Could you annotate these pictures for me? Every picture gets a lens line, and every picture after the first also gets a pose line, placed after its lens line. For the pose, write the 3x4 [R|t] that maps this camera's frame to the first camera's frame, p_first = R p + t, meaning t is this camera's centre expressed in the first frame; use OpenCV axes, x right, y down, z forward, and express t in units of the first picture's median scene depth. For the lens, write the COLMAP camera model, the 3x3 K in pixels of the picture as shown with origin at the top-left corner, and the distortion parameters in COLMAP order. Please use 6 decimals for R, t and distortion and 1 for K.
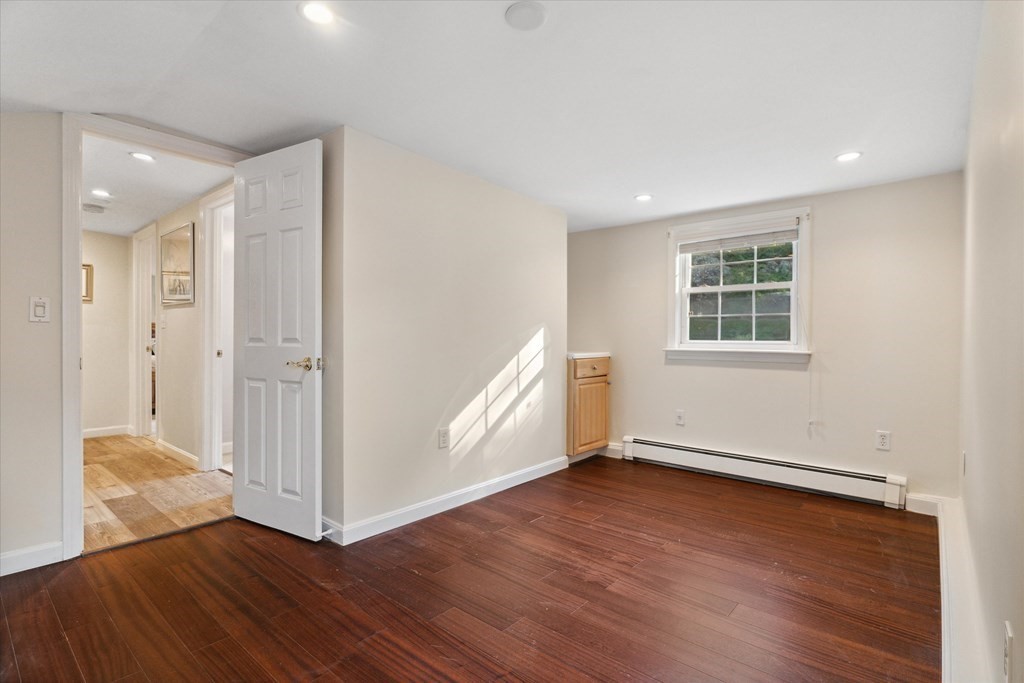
lens RADIAL K [[492.6, 0, 512.0], [0, 492.6, 341.5], [0, 0, 1]] dist [0.002326, 0.000423]
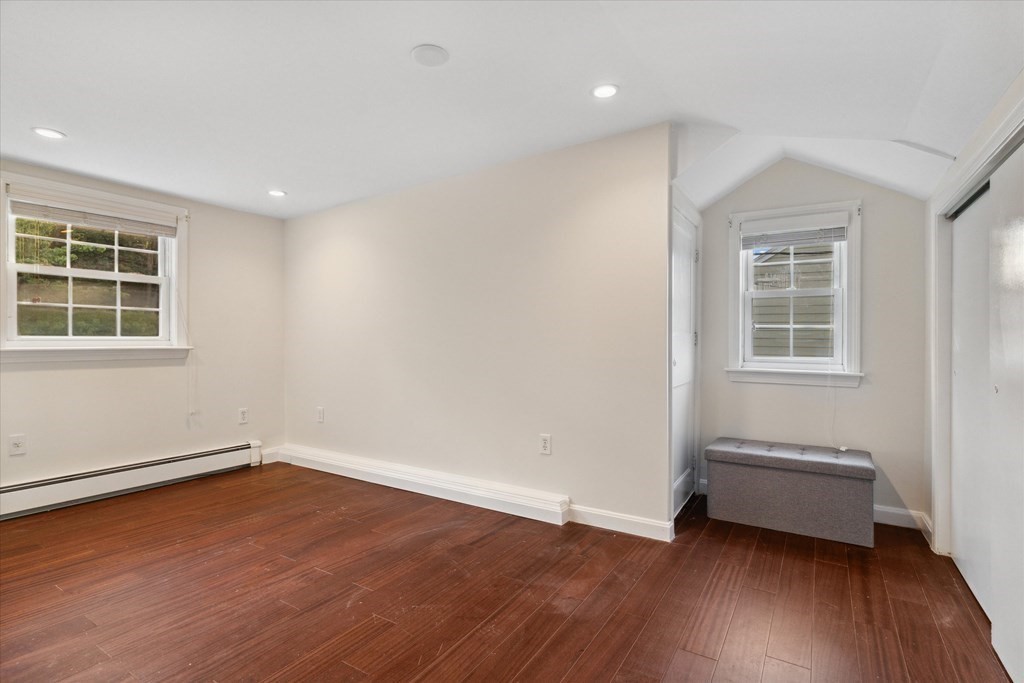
lens RADIAL K [[504.1, 0, 509.2], [0, 504.1, 335.9], [0, 0, 1]] dist [0.000641, 0.000559]
pose [[-0.140983, -0.001790, 0.990010, -0.536388], [-0.000628, 0.999998, 0.001719, -0.005296], [-0.990012, -0.000379, -0.140984, 0.448208]]
